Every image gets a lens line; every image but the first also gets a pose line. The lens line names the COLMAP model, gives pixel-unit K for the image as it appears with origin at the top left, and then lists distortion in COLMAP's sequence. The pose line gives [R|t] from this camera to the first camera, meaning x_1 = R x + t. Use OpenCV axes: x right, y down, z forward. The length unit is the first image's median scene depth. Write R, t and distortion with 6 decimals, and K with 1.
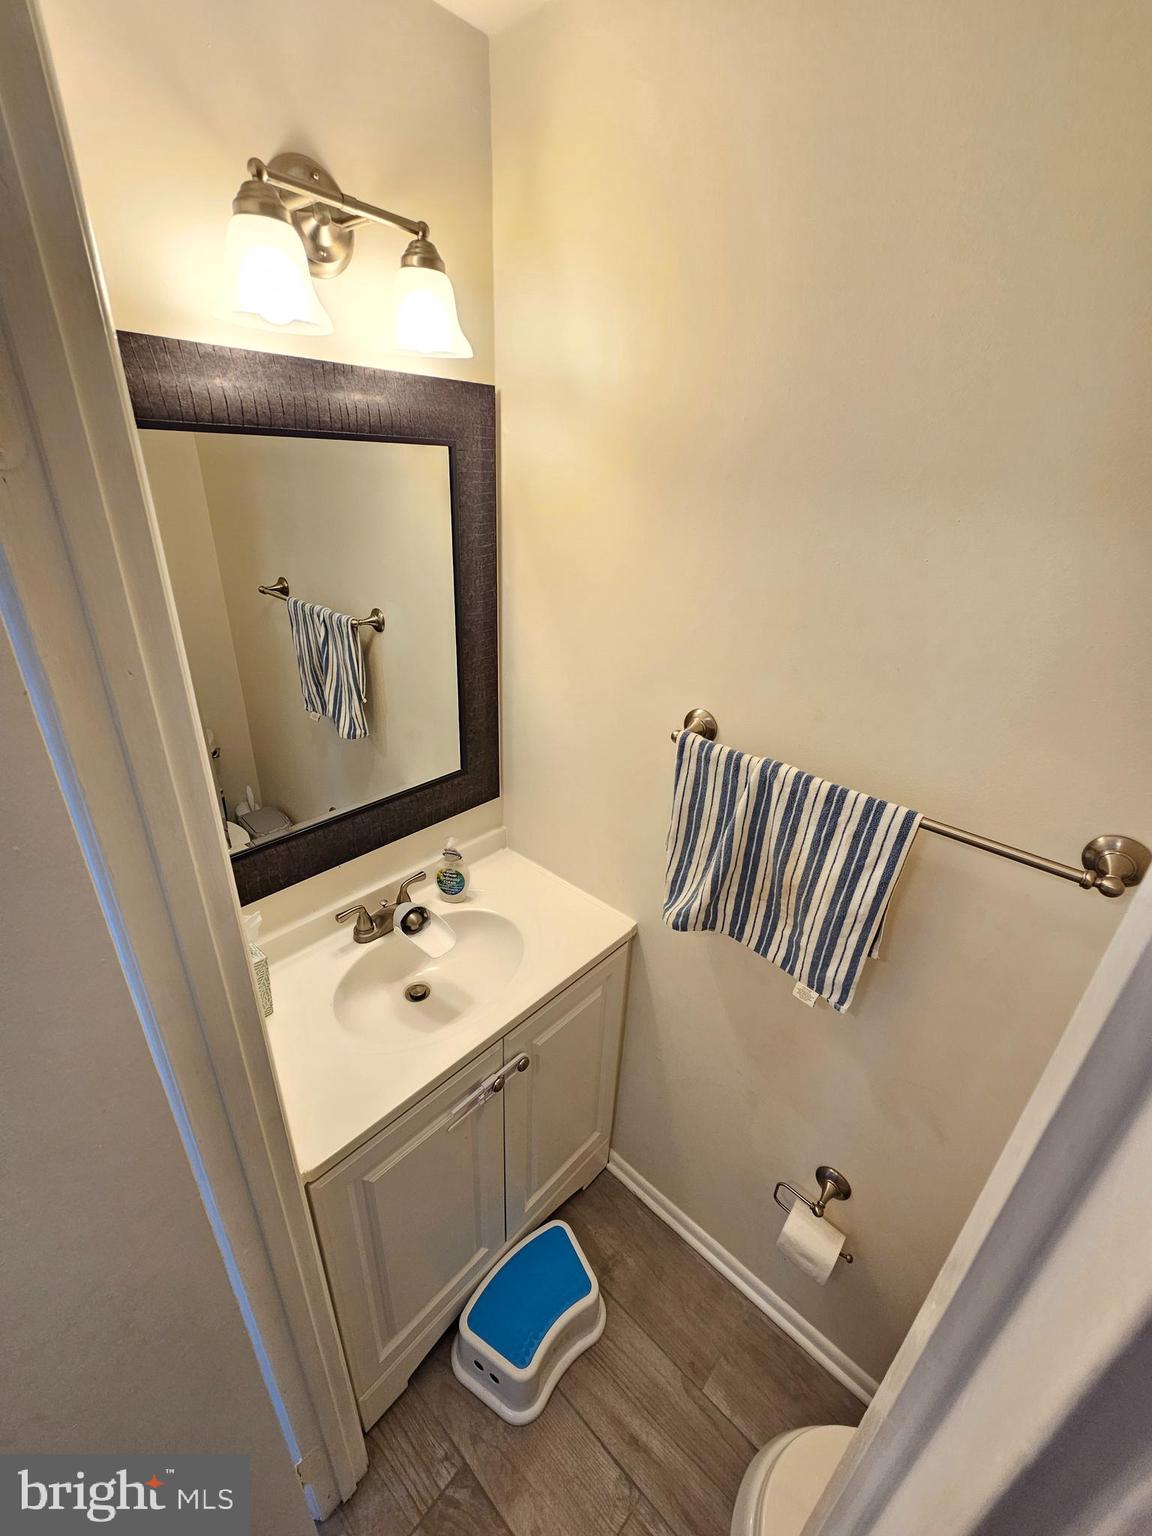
lens RADIAL K [[626.4, 0, 566.6], [0, 626.4, 764.0], [0, 0, 1]] dist [-0.003659, 0.000106]
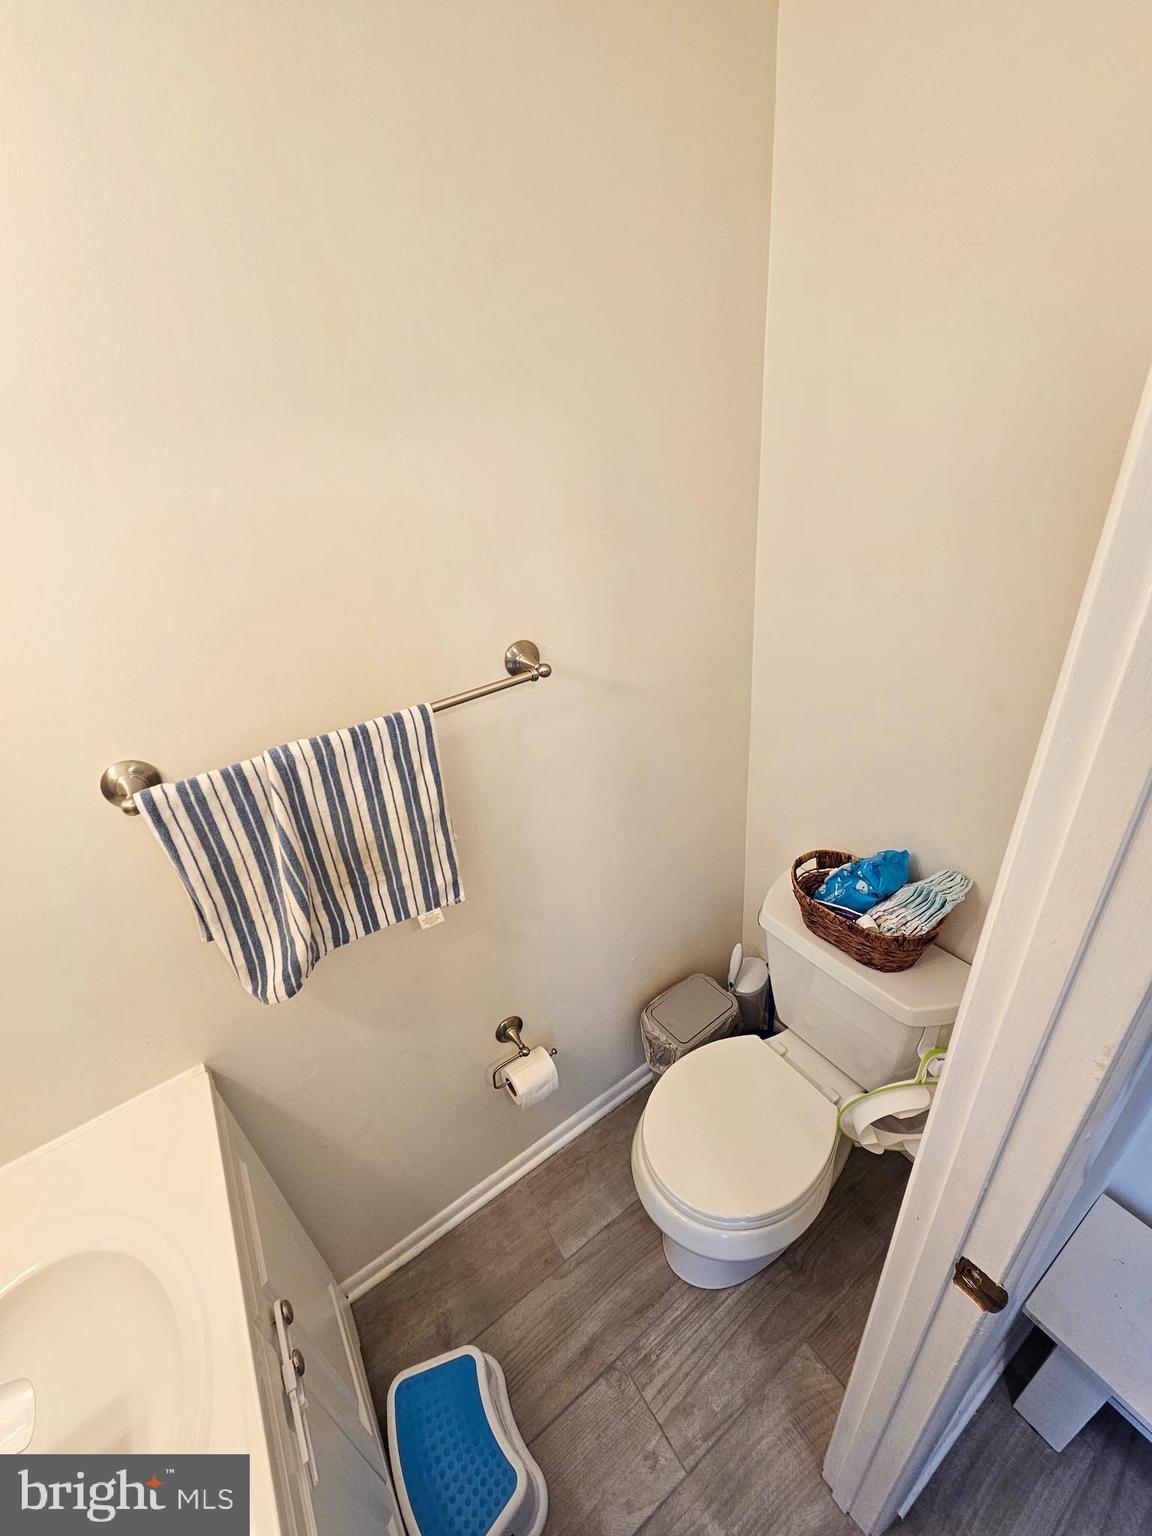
lens RADIAL K [[626.4, 0, 566.6], [0, 626.4, 764.0], [0, 0, 1]] dist [-0.003659, 0.000106]
pose [[0.222165, -0.526841, 0.820415, -0.273968], [0.511149, 0.779477, 0.362135, -0.087611], [-0.830283, 0.338901, 0.442467, 0.265977]]
